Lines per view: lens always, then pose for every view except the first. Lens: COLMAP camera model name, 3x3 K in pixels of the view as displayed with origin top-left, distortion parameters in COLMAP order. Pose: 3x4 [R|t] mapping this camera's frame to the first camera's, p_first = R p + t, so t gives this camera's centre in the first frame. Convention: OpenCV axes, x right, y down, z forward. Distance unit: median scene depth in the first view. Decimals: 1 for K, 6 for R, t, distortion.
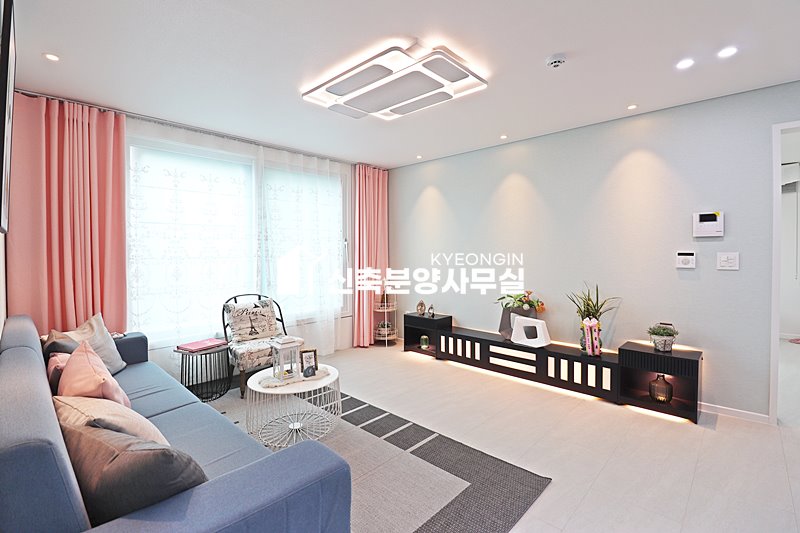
lens RADIAL K [[370.6, 0, 400.6], [0, 370.6, 258.8], [0, 0, 1]] dist [-0.001908, -0.011566]
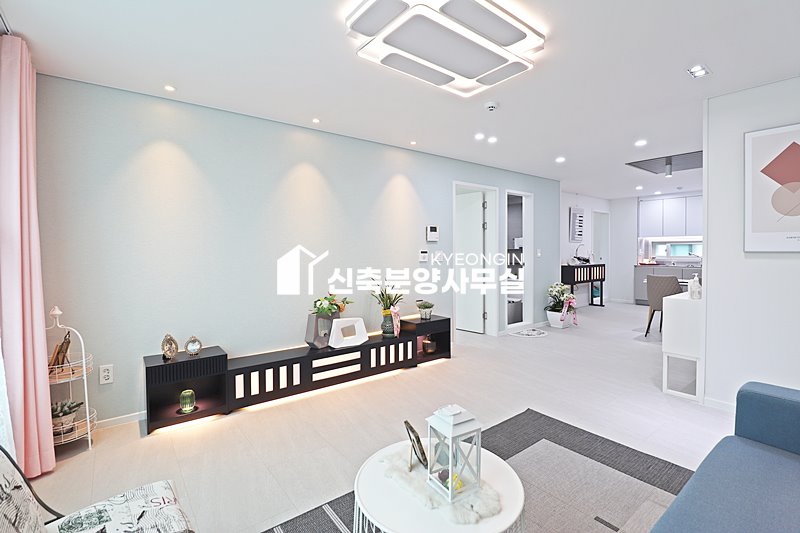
lens RADIAL K [[370.6, 0, 400.6], [0, 370.6, 258.8], [0, 0, 1]] dist [-0.001908, -0.011566]
pose [[0.148459, -0.016370, 0.988783, -0.676269], [0.024781, 0.999611, 0.012828, -0.007034], [-0.988608, 0.022598, 0.148807, 0.801812]]
